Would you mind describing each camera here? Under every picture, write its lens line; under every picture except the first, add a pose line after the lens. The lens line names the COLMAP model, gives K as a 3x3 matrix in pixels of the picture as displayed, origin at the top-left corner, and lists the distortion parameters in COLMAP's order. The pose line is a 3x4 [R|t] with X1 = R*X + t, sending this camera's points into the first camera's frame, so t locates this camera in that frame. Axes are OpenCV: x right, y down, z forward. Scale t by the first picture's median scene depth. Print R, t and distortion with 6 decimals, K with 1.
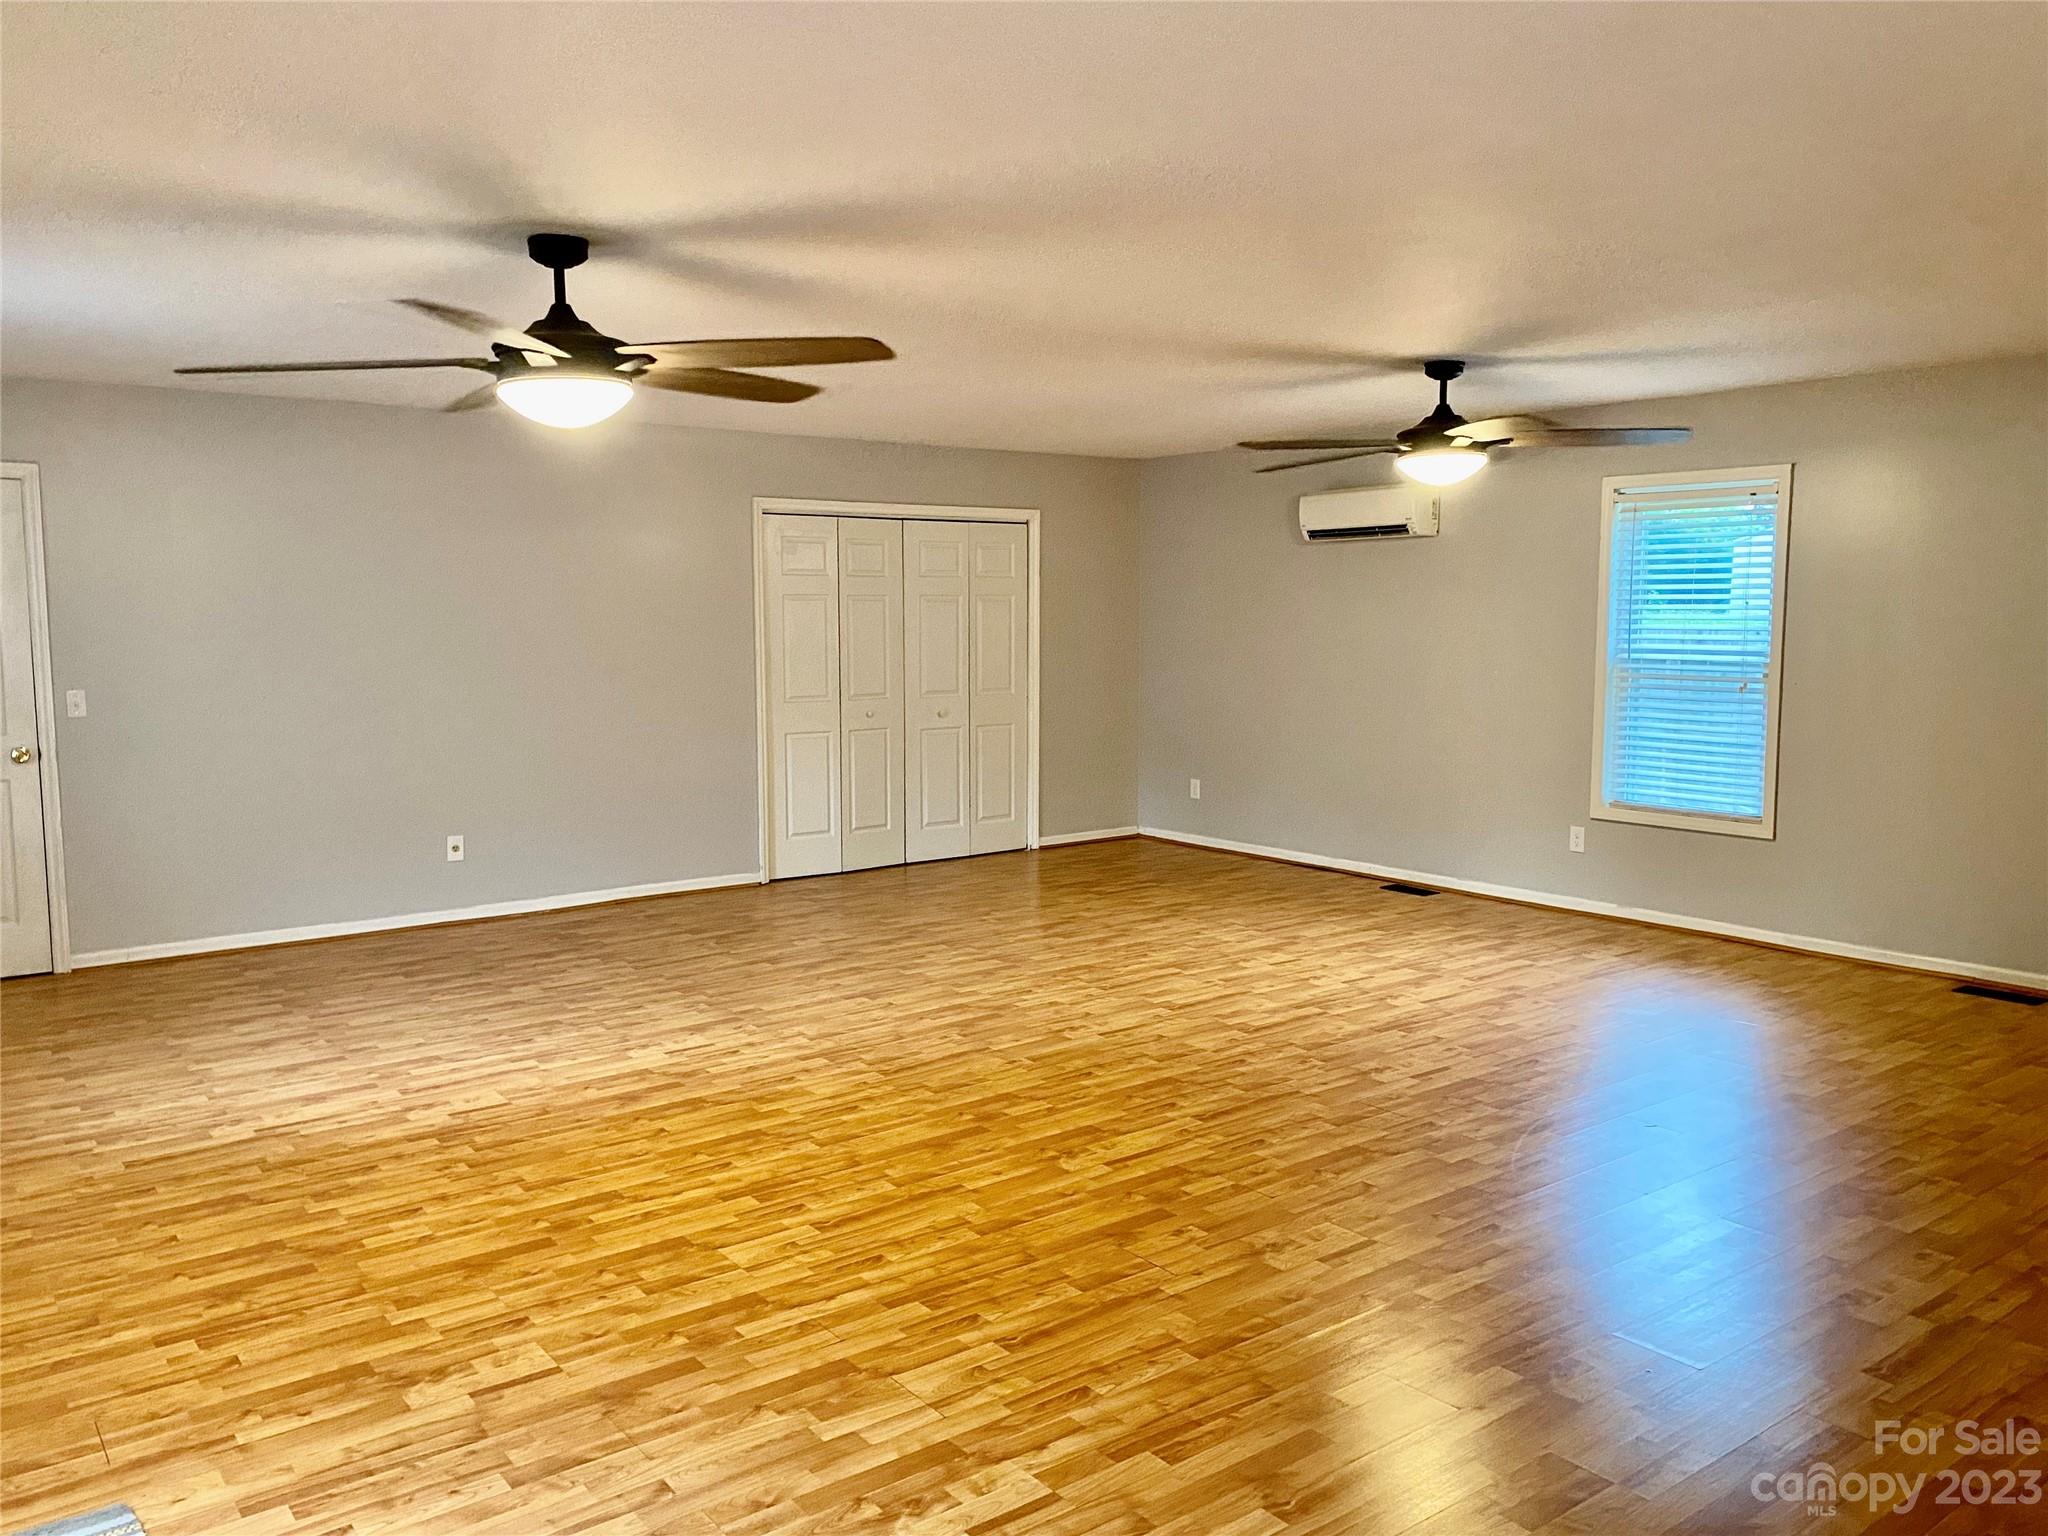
lens RADIAL K [[1542.8, 0, 1003.3], [0, 1542.8, 748.6], [0, 0, 1]] dist [0.046409, -0.057296]
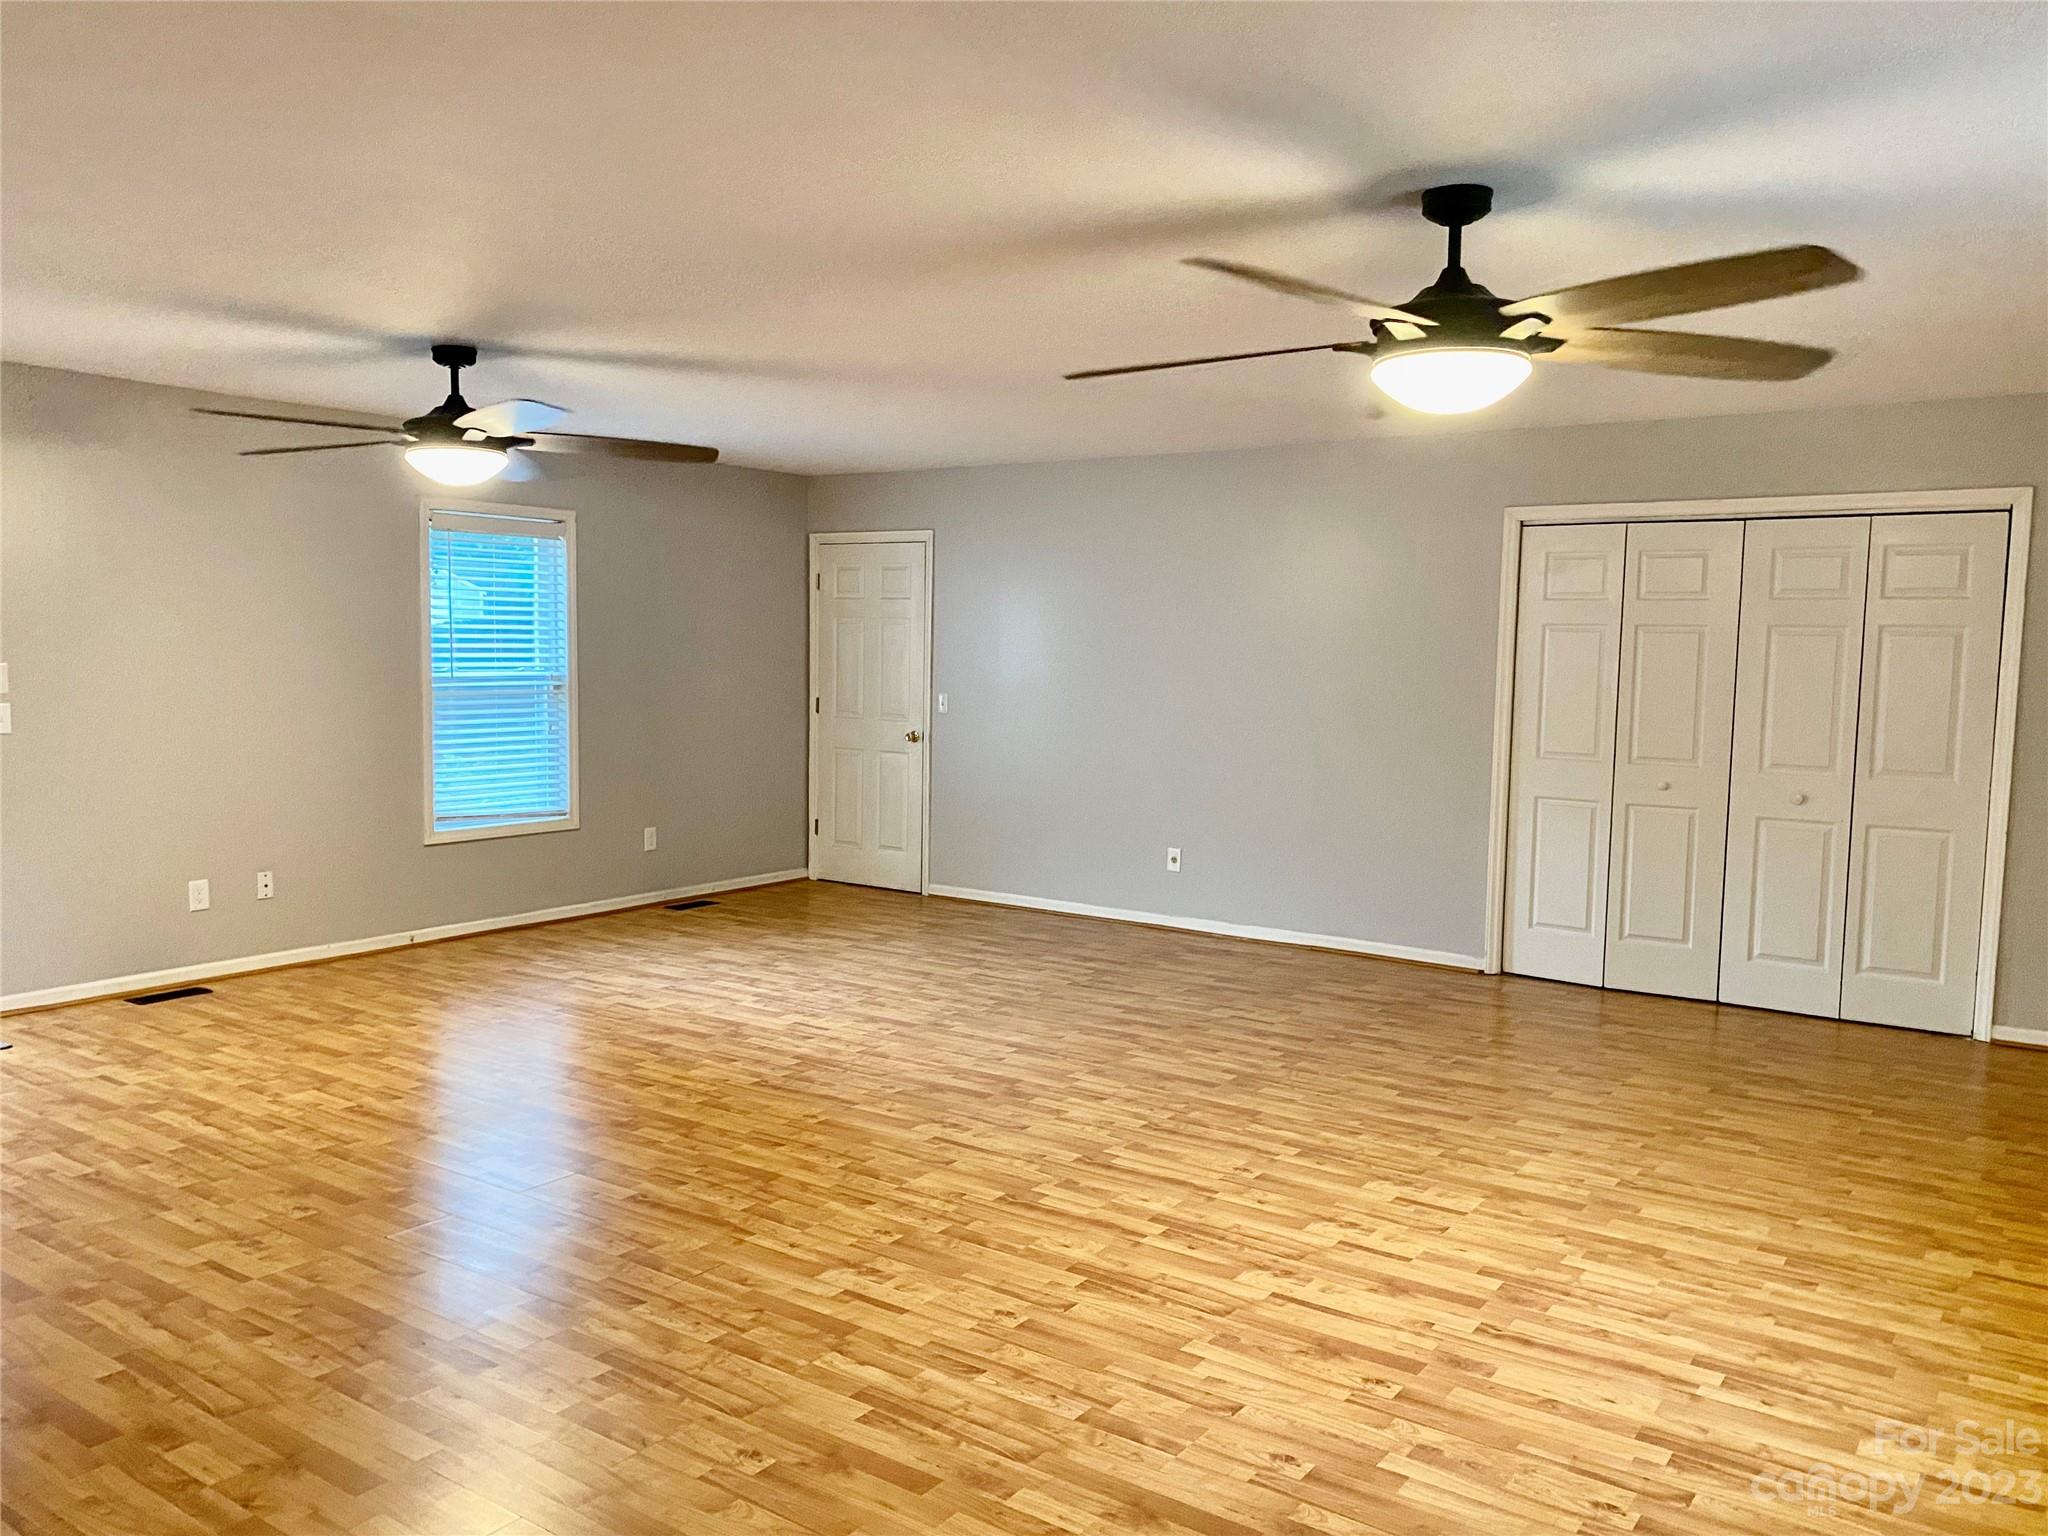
lens RADIAL K [[1542.8, 0, 1018.7], [0, 1542.8, 784.1], [0, 0, 1]] dist [0.046409, -0.057296]
pose [[0.321625, 0.103450, -0.941199, 0.878194], [-0.109014, 0.991450, 0.071721, -0.074936], [0.940571, 0.079536, 0.330152, 0.767573]]
